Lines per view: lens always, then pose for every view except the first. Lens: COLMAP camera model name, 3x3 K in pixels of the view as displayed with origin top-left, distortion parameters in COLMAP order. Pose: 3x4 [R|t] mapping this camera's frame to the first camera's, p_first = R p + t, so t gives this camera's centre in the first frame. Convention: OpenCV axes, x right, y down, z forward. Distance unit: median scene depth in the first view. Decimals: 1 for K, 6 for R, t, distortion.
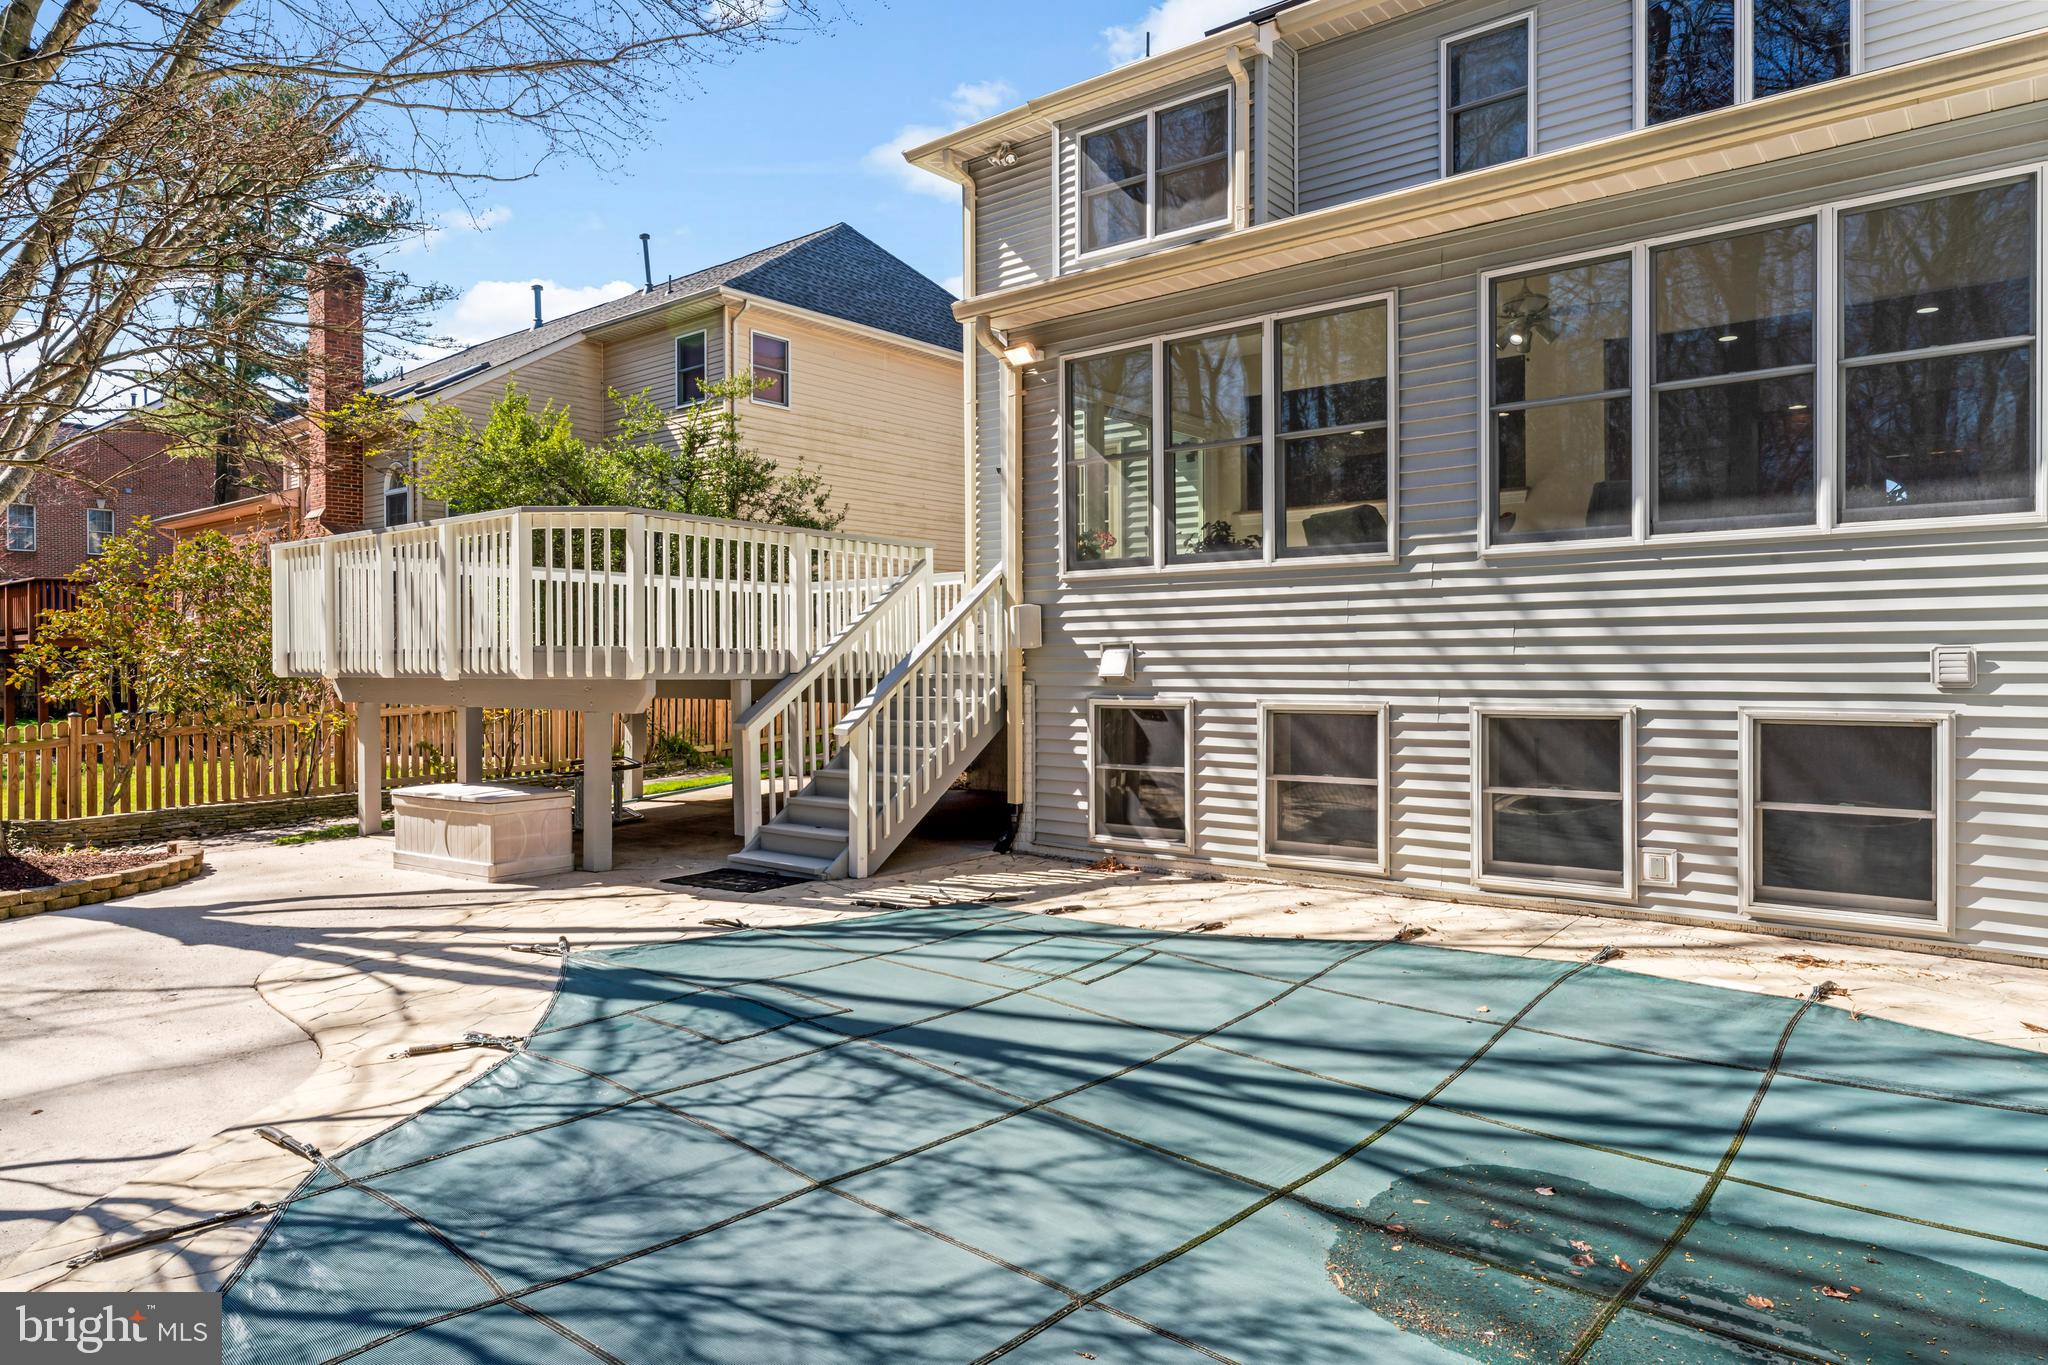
lens RADIAL K [[1261.2, 0, 1024.6], [0, 1261.2, 668.7], [0, 0, 1]] dist [-0.001036, -0.001516]
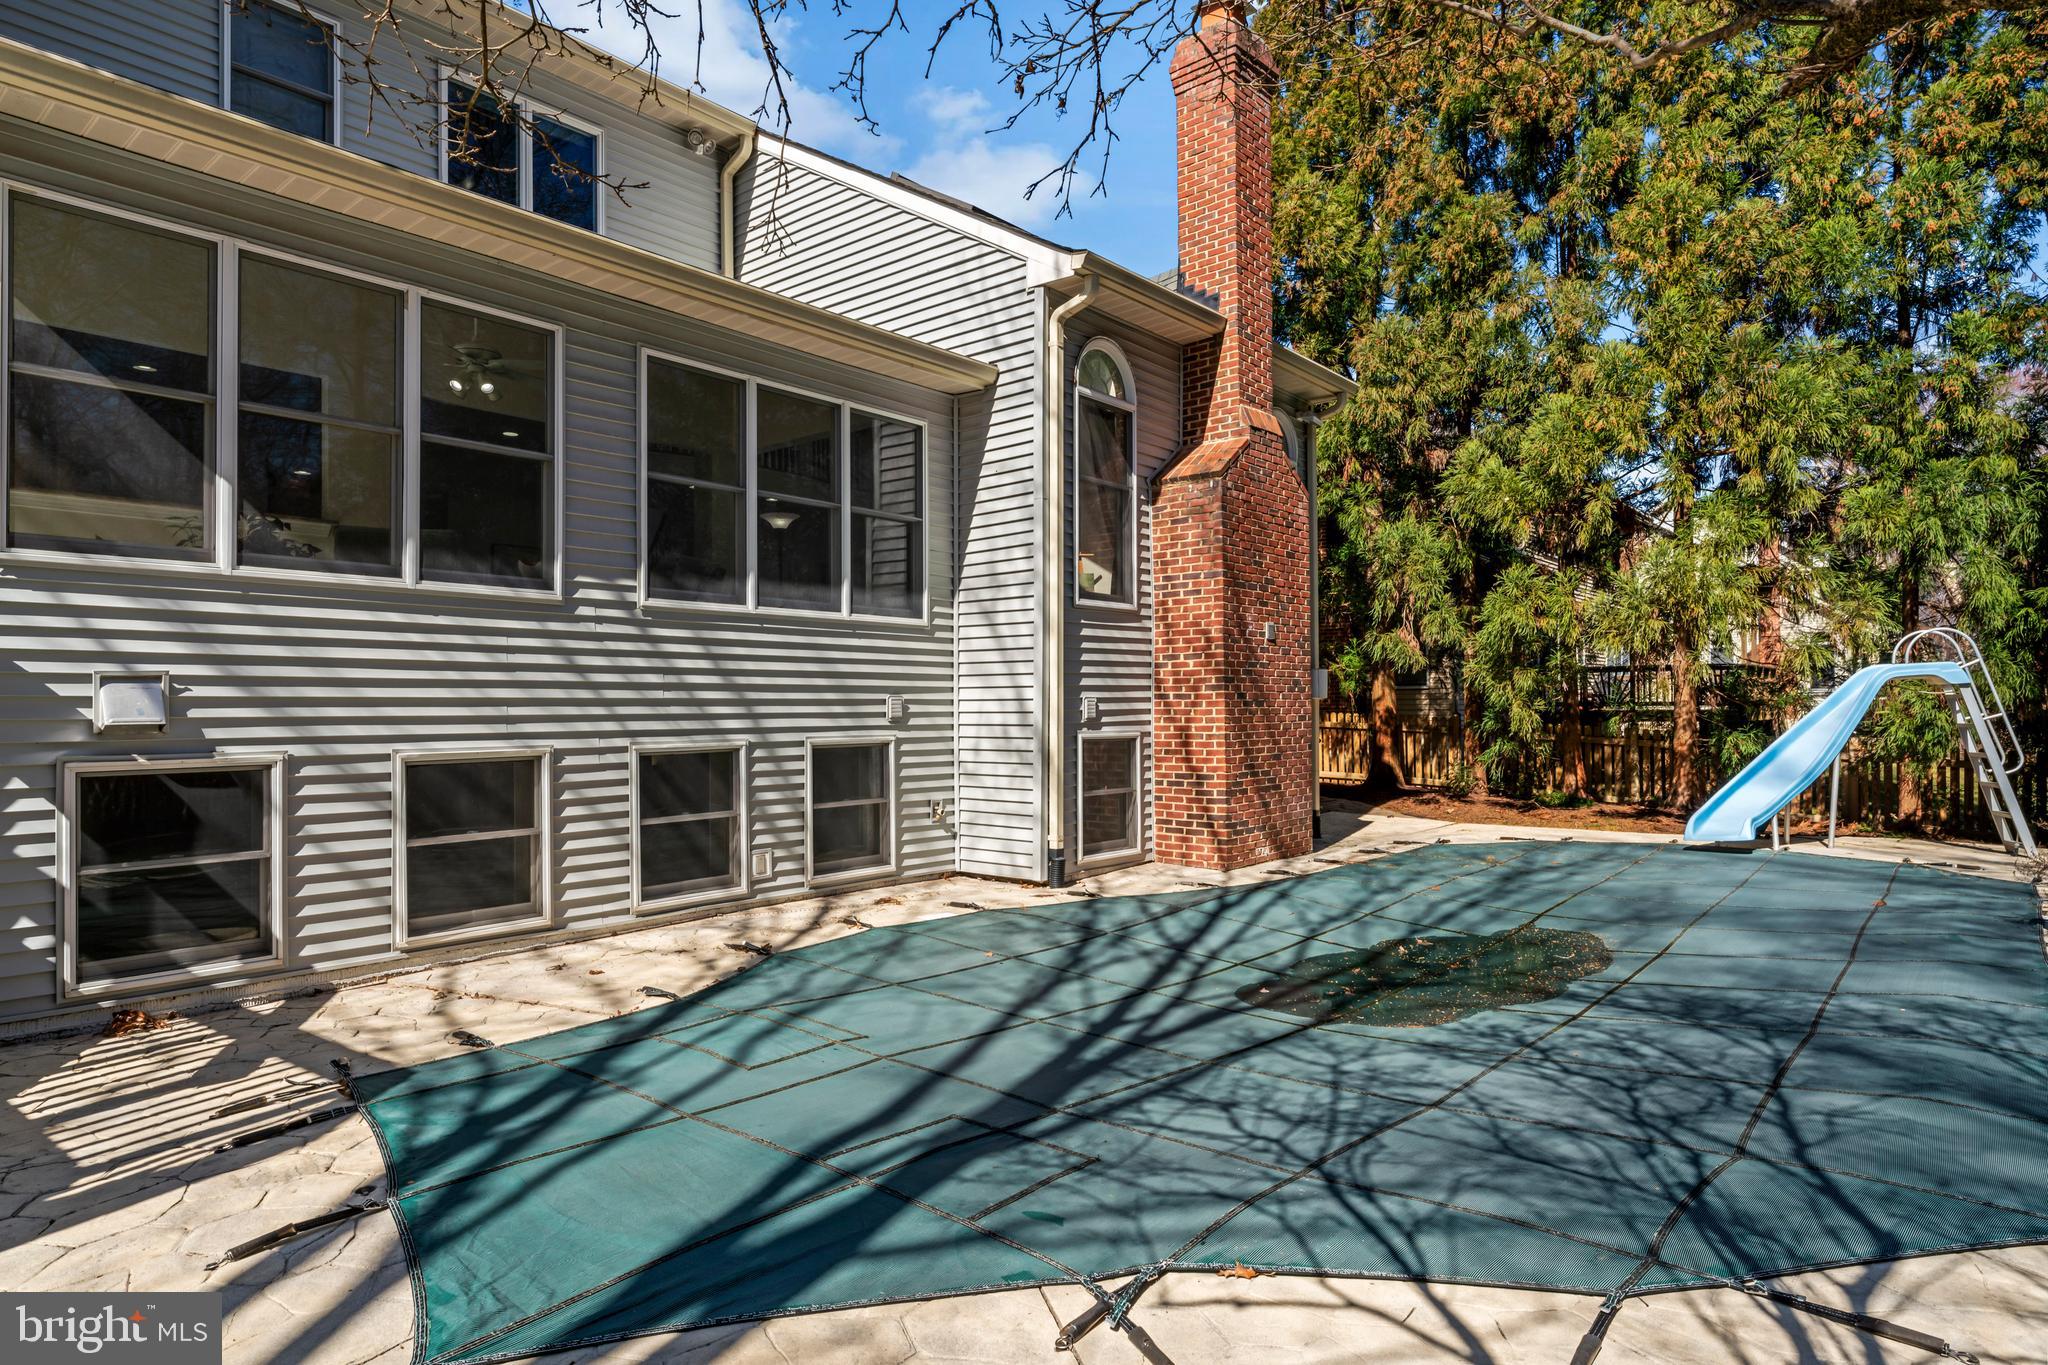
lens RADIAL K [[1169.8, 0, 1026.3], [0, 1169.8, 694.5], [0, 0, 1]] dist [0.013877, -0.002017]
pose [[0.006638, 0.016734, 0.999838, -0.583146], [0.010927, 0.999799, -0.016806, 0.006164], [-0.999918, 0.011037, 0.006454, 0.602593]]
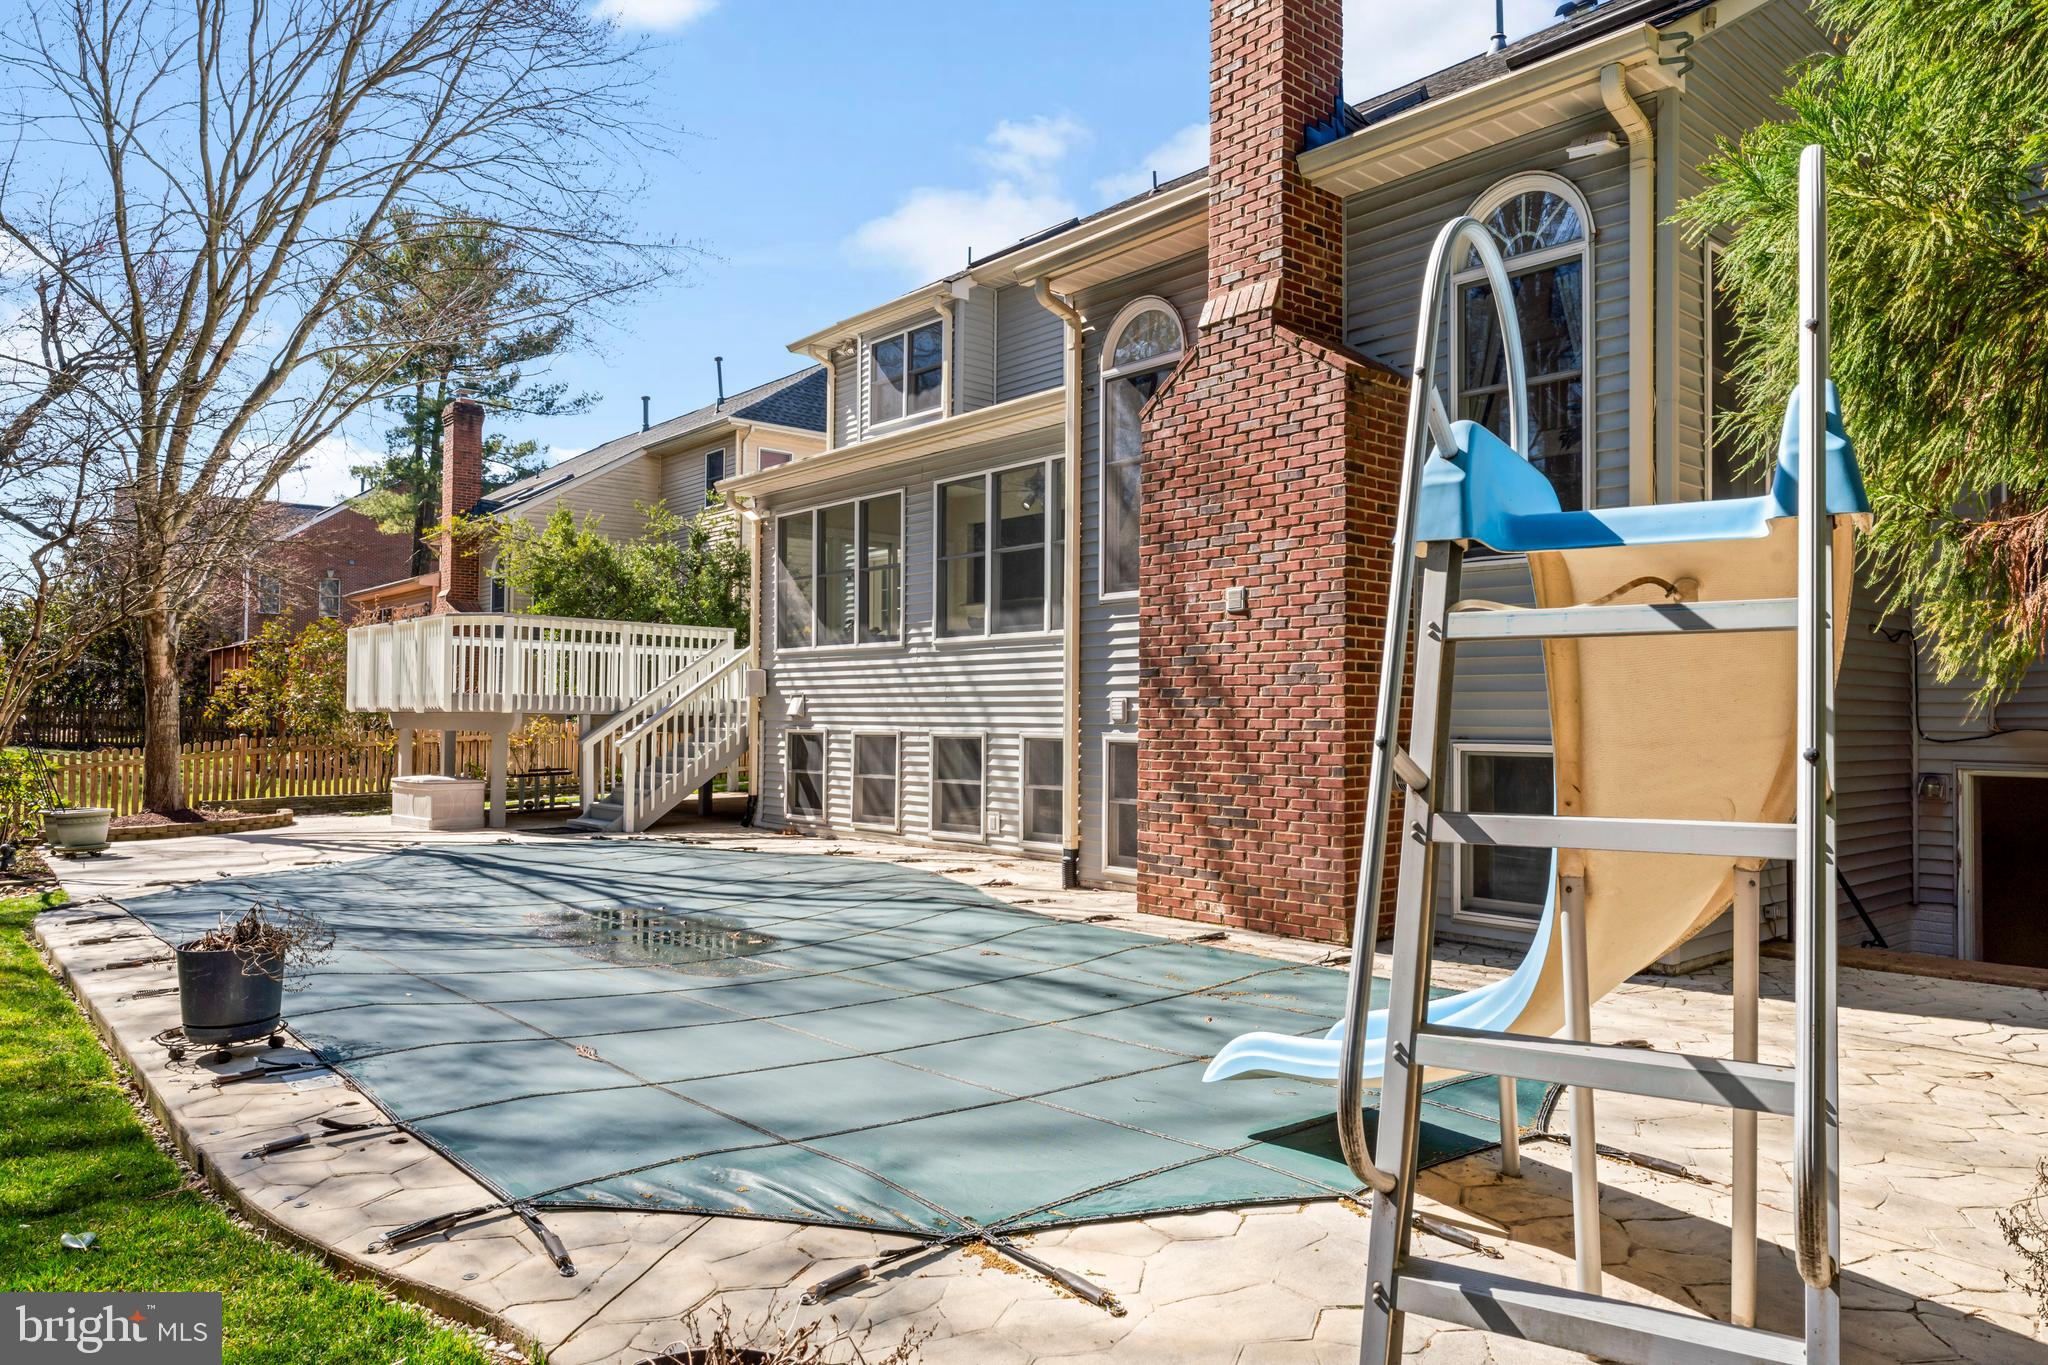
lens RADIAL K [[1321.0, 0, 1025.6], [0, 1321.0, 685.1], [0, 0, 1]] dist [-0.004442, 0.000003]
pose [[0.986009, 0.006305, -0.166573, 0.716289], [-0.011174, 0.999537, -0.028309, 0.014524], [0.166317, 0.029775, 0.985623, -0.686302]]
